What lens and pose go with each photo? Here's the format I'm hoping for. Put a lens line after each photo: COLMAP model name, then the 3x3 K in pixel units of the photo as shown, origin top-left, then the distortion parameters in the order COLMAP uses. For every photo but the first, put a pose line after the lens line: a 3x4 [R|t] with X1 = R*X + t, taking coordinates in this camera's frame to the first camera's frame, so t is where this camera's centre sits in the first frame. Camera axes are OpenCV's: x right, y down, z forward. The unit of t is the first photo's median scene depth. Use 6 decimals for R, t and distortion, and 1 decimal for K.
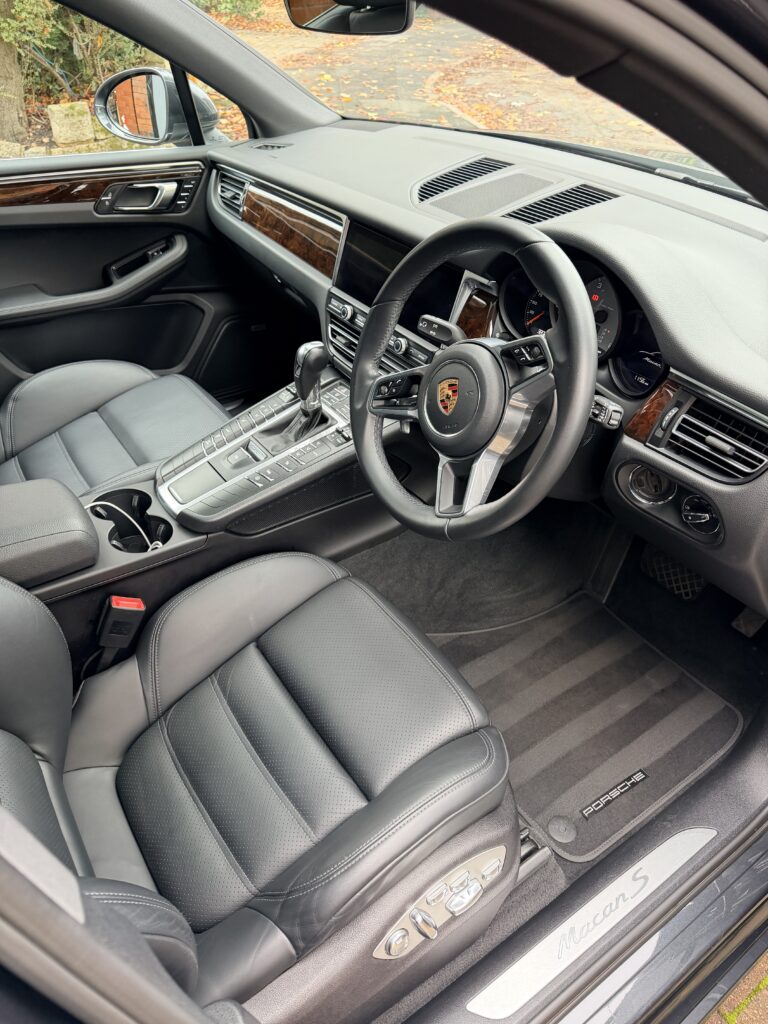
lens RADIAL K [[716.6, 0, 385.3], [0, 716.6, 490.9], [0, 0, 1]] dist [0.010427, -0.027739]
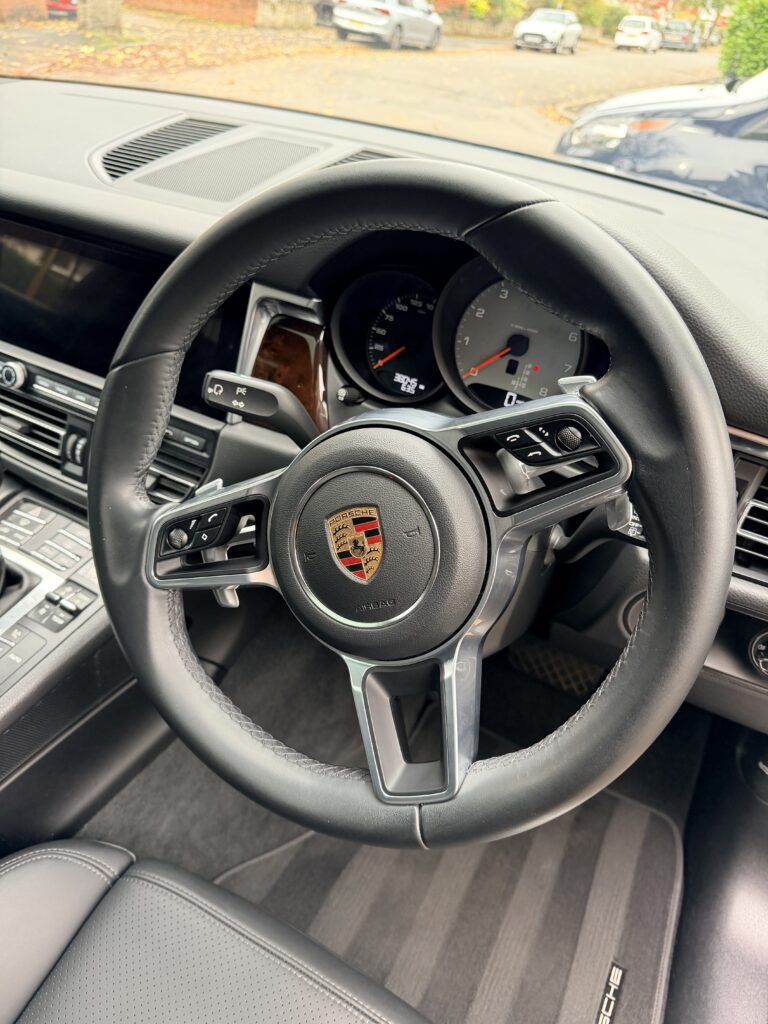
lens RADIAL K [[716.6, 0, 385.3], [0, 716.6, 490.9], [0, 0, 1]] dist [0.010427, -0.027739]
pose [[0.874649, -0.181627, 0.449445, -0.085187], [0.193918, 0.980834, 0.018991, -0.144967], [-0.444280, 0.070545, 0.893106, 0.481262]]
